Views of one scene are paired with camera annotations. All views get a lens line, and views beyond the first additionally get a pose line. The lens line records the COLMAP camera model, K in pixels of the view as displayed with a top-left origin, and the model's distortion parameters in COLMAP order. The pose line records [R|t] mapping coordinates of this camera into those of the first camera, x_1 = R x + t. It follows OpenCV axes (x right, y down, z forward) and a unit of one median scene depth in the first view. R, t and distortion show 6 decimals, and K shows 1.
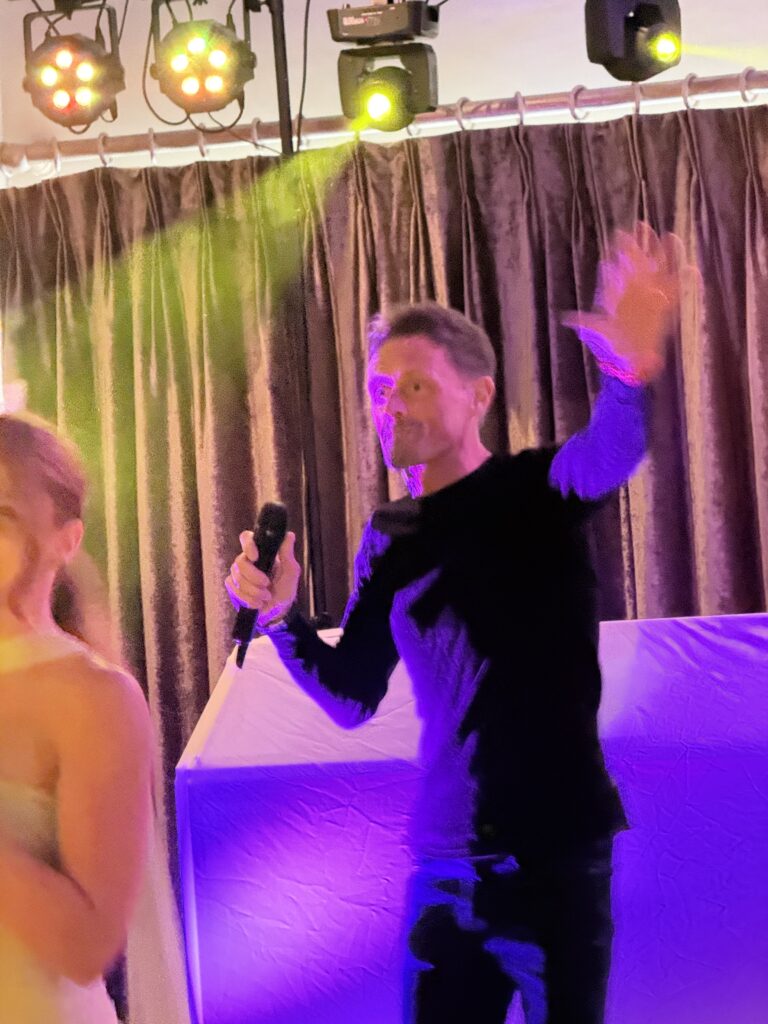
lens RADIAL K [[3772.9, 0, 384.0], [0, 3772.9, 512.0], [0, 0, 1]] dist [0.220606, 1.306151]
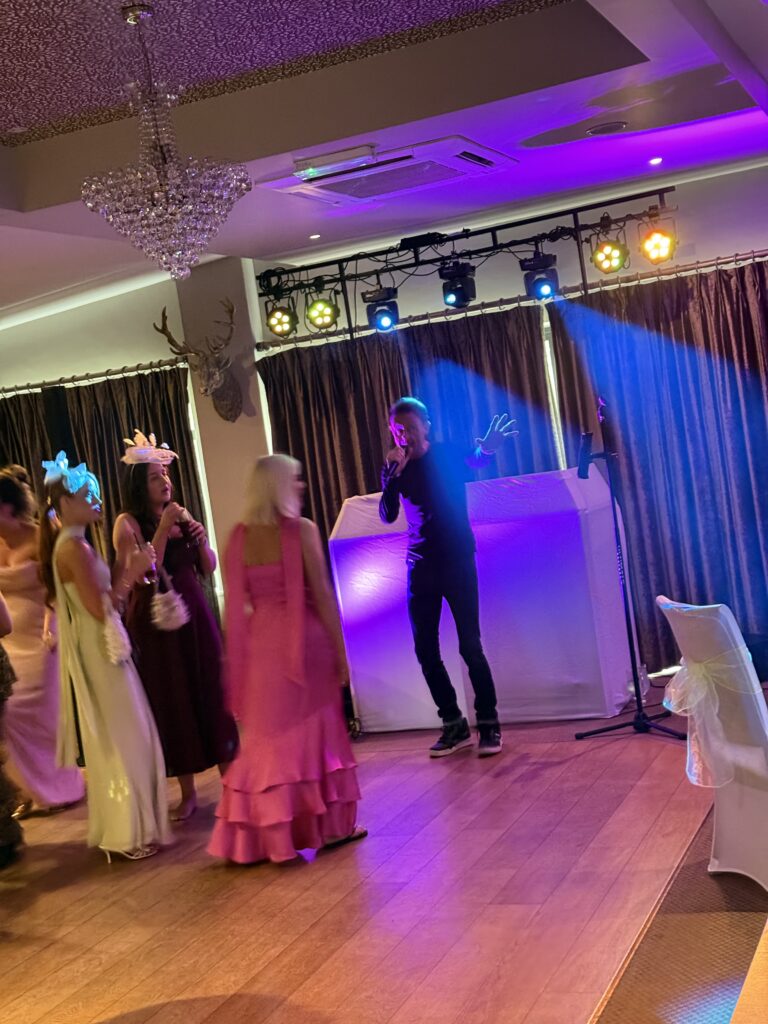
lens RADIAL K [[1436.3, 0, 384.0], [0, 1436.3, 512.0], [0, 0, 1]] dist [0.019658, 0.048403]
pose [[0.995816, -0.079886, -0.044370, 0.039630], [0.081754, 0.995766, 0.042022, -0.002060], [0.040825, -0.045473, 0.998131, -0.167979]]
